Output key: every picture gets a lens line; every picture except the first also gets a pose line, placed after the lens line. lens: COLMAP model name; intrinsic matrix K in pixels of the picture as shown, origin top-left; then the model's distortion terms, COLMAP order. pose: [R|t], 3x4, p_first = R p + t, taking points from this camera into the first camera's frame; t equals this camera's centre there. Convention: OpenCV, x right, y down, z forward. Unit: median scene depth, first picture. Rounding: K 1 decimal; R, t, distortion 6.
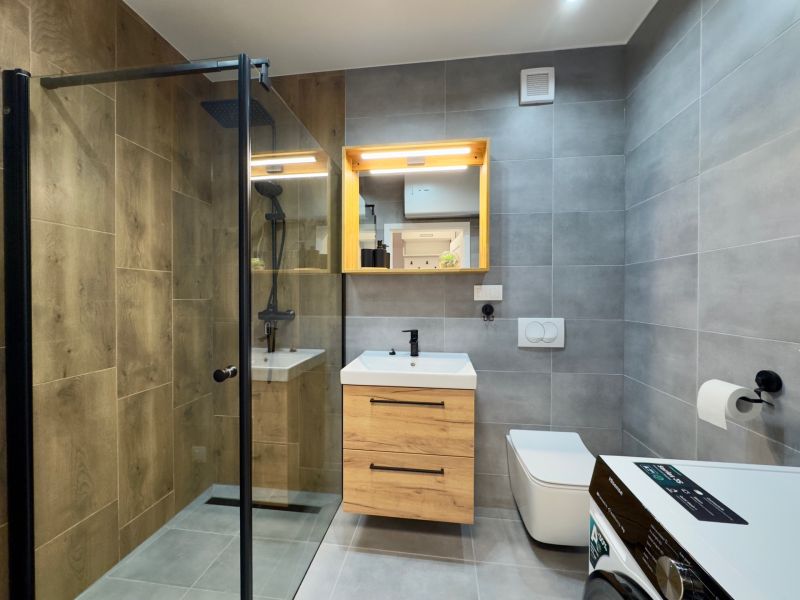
lens RADIAL K [[318.8, 0, 400.5], [0, 318.8, 297.2], [0, 0, 1]] dist [-0.002326, 0.000260]
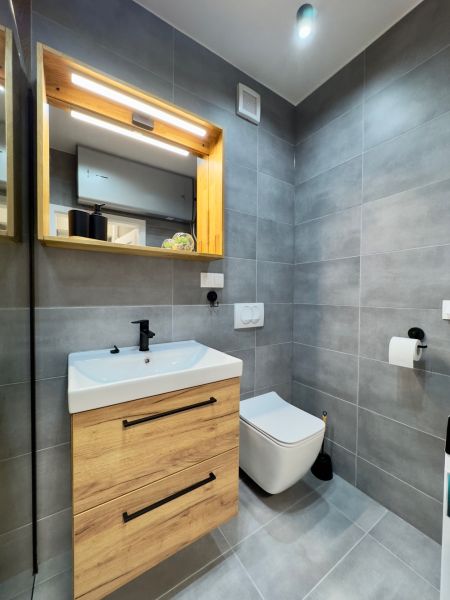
lens RADIAL K [[239.1, 0, 225.8], [0, 239.1, 299.4], [0, 0, 1]] dist [-0.002326, 0.000260]
pose [[0.758376, -0.009200, 0.651753, -0.236671], [-0.002353, 0.999855, 0.016852, 0.040901], [-0.651813, -0.014314, 0.758244, 0.426832]]
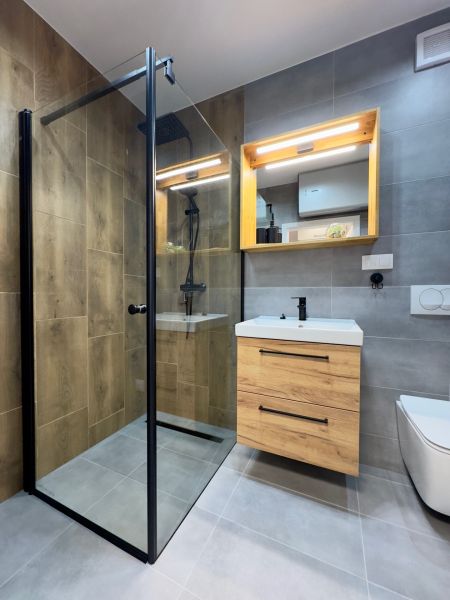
lens RADIAL K [[239.1, 0, 227.0], [0, 239.1, 299.5], [0, 0, 1]] dist [-0.002326, 0.000260]
pose [[0.956372, 0.006845, -0.292071, 0.039759], [-0.004680, 0.999956, 0.008111, 0.119787], [0.292114, -0.006390, 0.956362, 0.125958]]
